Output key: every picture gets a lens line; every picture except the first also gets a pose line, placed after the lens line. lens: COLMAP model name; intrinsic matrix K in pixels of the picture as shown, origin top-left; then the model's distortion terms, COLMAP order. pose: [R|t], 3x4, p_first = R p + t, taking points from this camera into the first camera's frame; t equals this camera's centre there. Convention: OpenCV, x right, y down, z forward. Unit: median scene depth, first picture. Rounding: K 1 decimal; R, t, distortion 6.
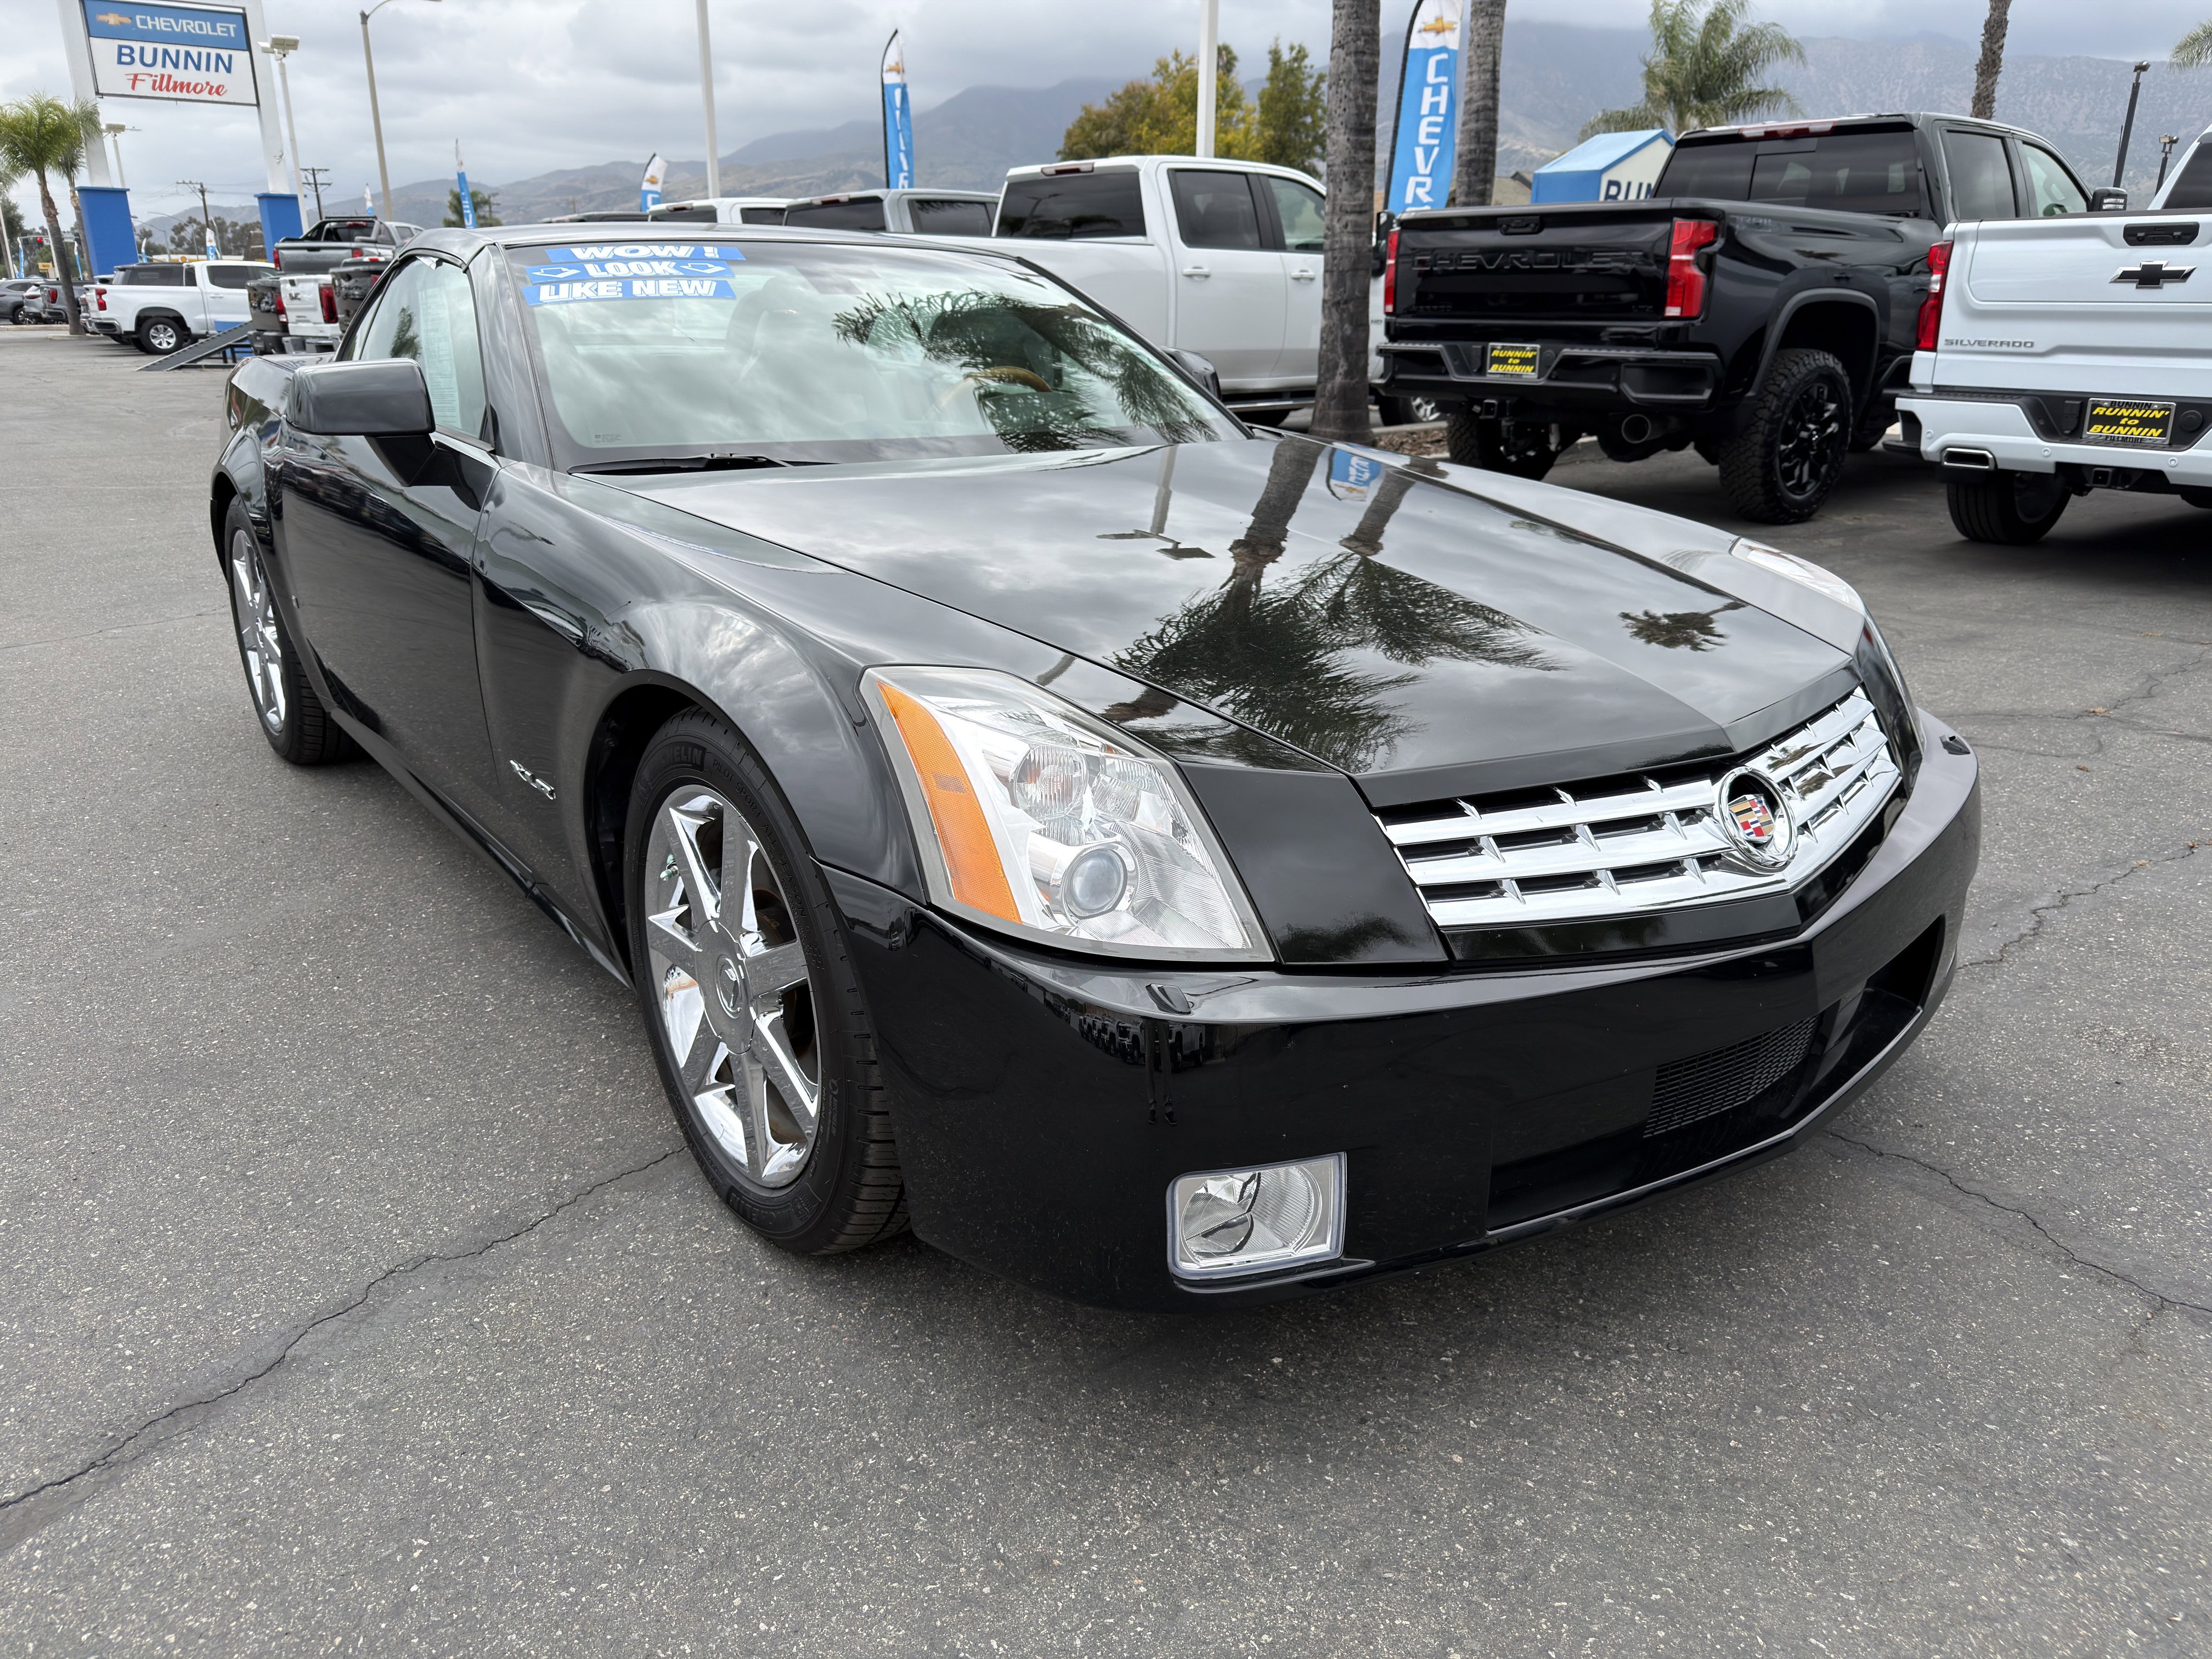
lens RADIAL K [[1571.5, 0, 1082.5], [0, 1571.5, 848.1], [0, 0, 1]] dist [0.024248, -0.032538]
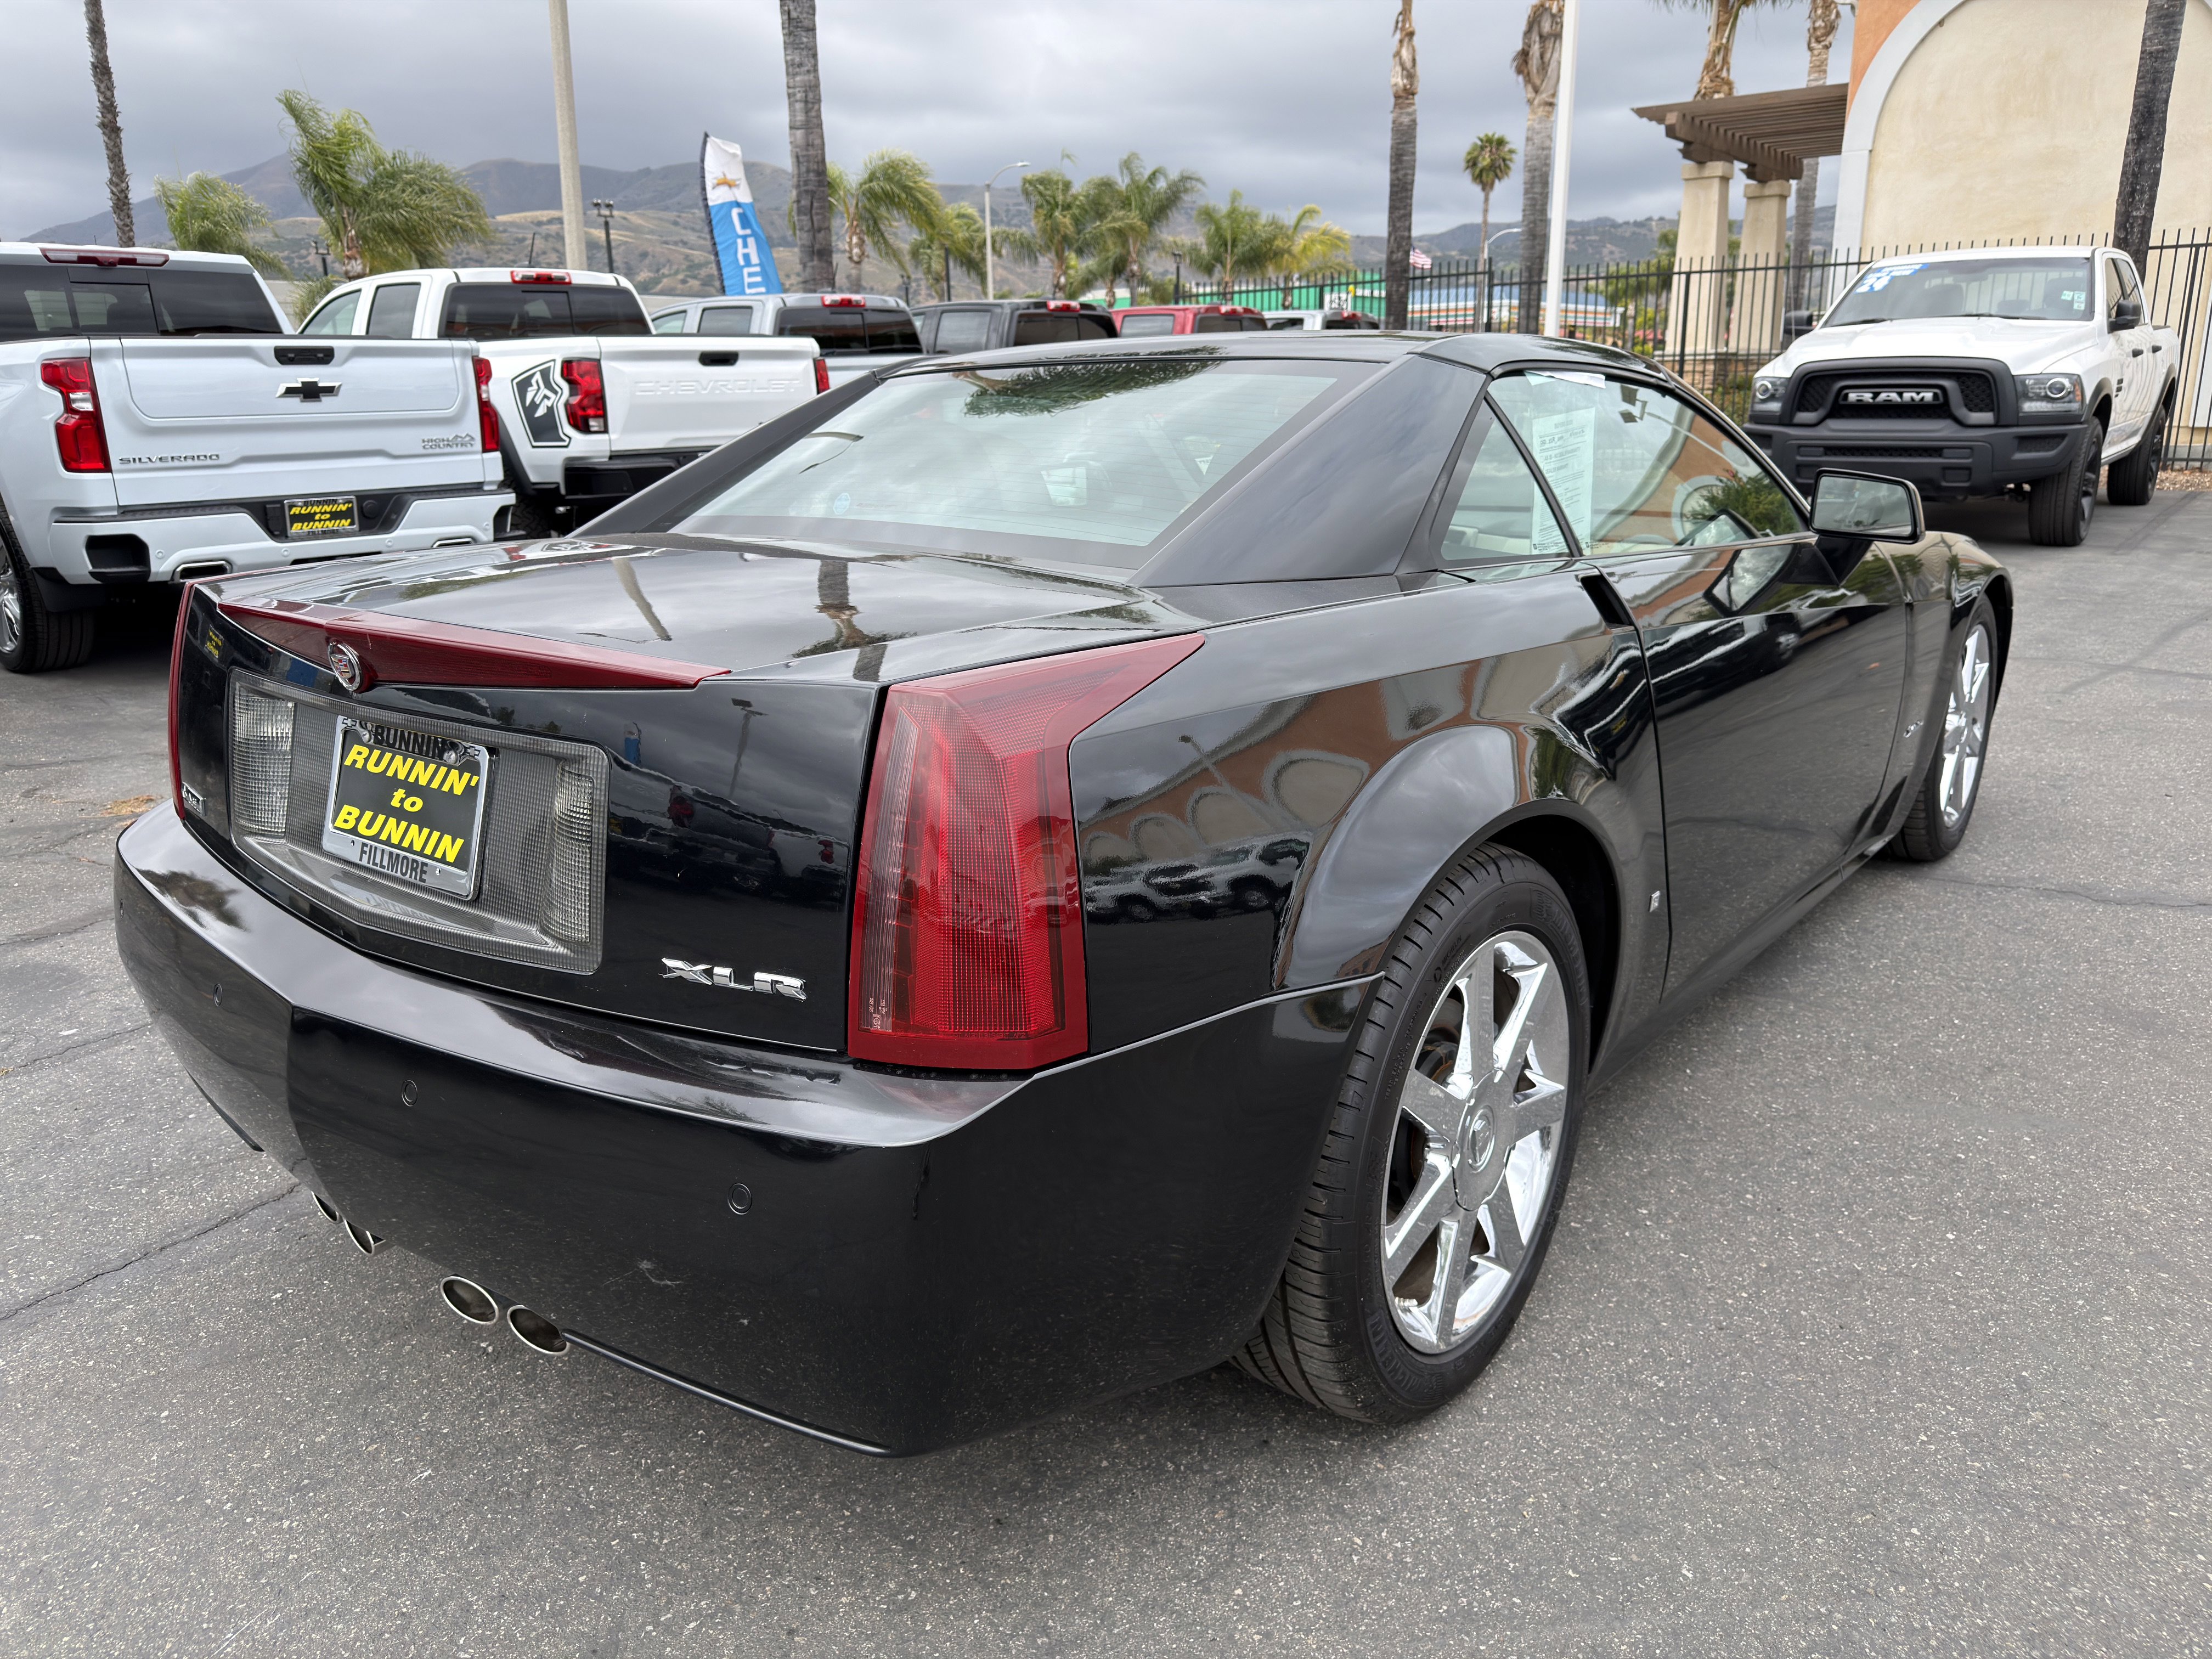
lens RADIAL K [[1571.5, 0, 1102.8], [0, 1571.5, 828.5], [0, 0, 1]] dist [0.024248, -0.032538]
pose [[-0.261932, -0.259662, 0.929499, -0.500283], [0.332430, 0.879909, 0.339487, -0.230581], [-0.906025, 0.397915, -0.144157, 0.629419]]
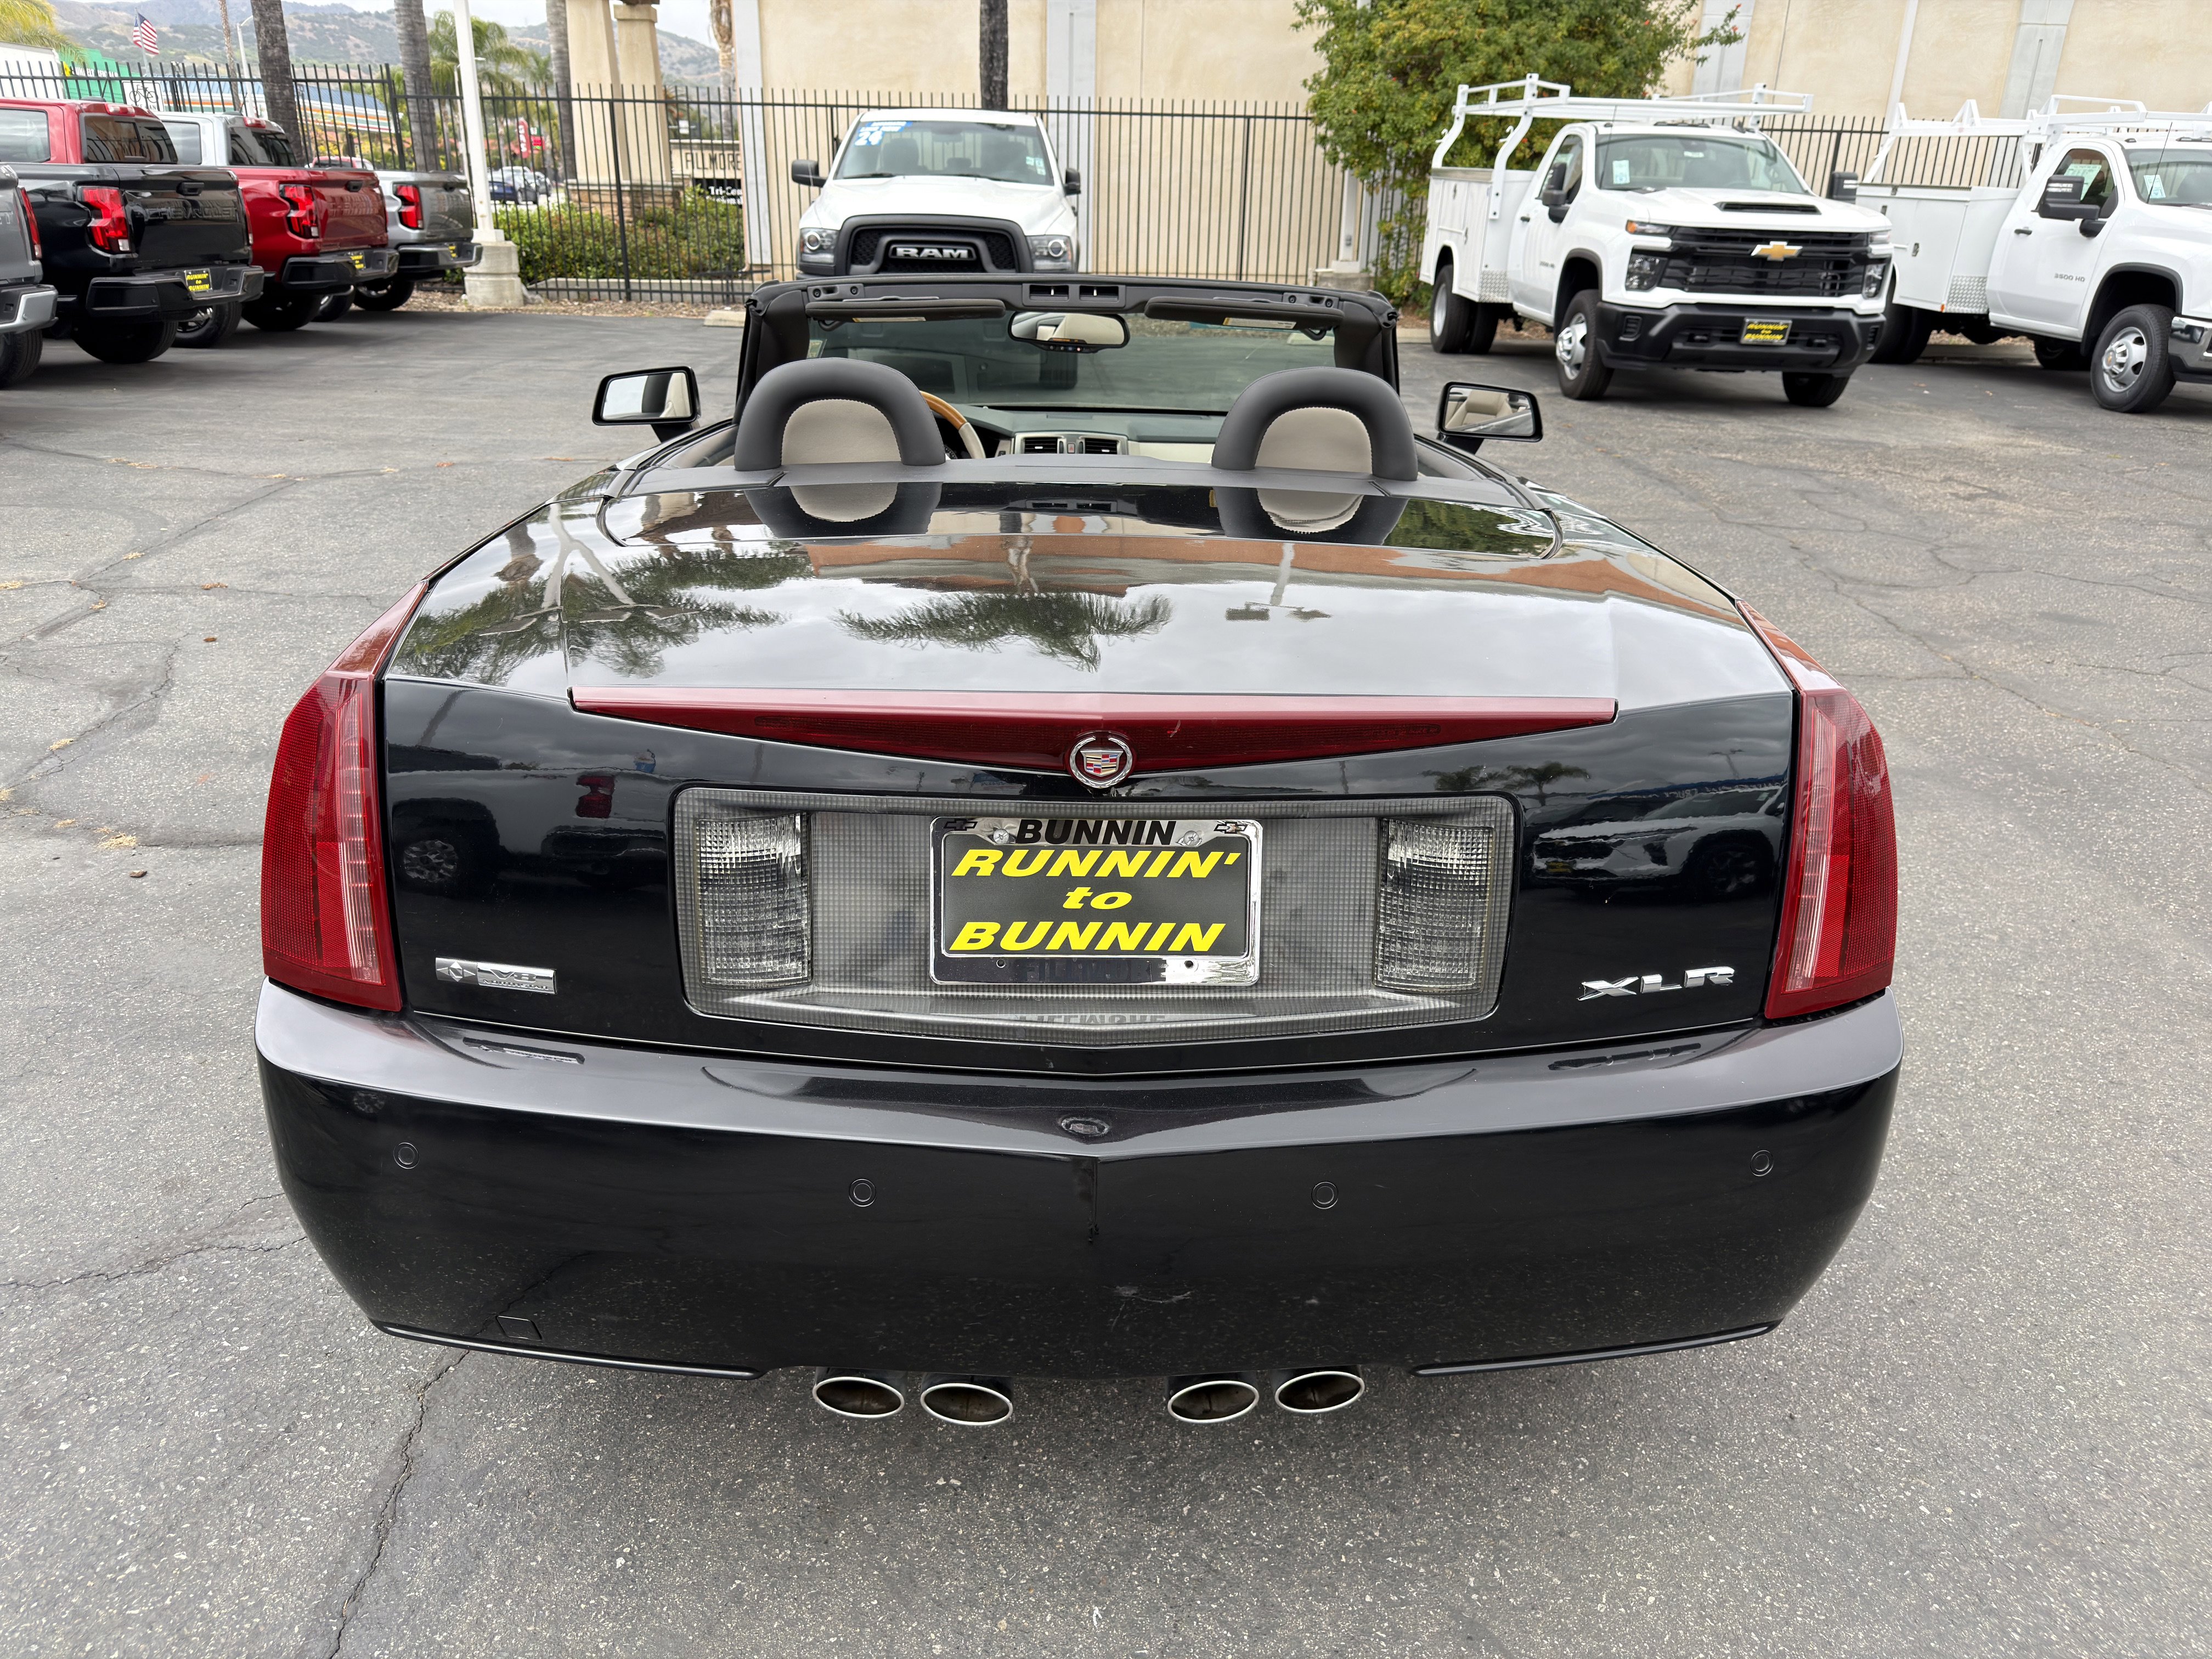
lens RADIAL K [[1571.5, 0, 1097.9], [0, 1571.5, 836.8], [0, 0, 1]] dist [0.024248, -0.032538]
pose [[-0.819909, -0.233430, 0.522743, -0.359542], [0.163973, 0.779089, 0.605089, -0.317442], [-0.548509, 0.581834, -0.600506, 0.803626]]
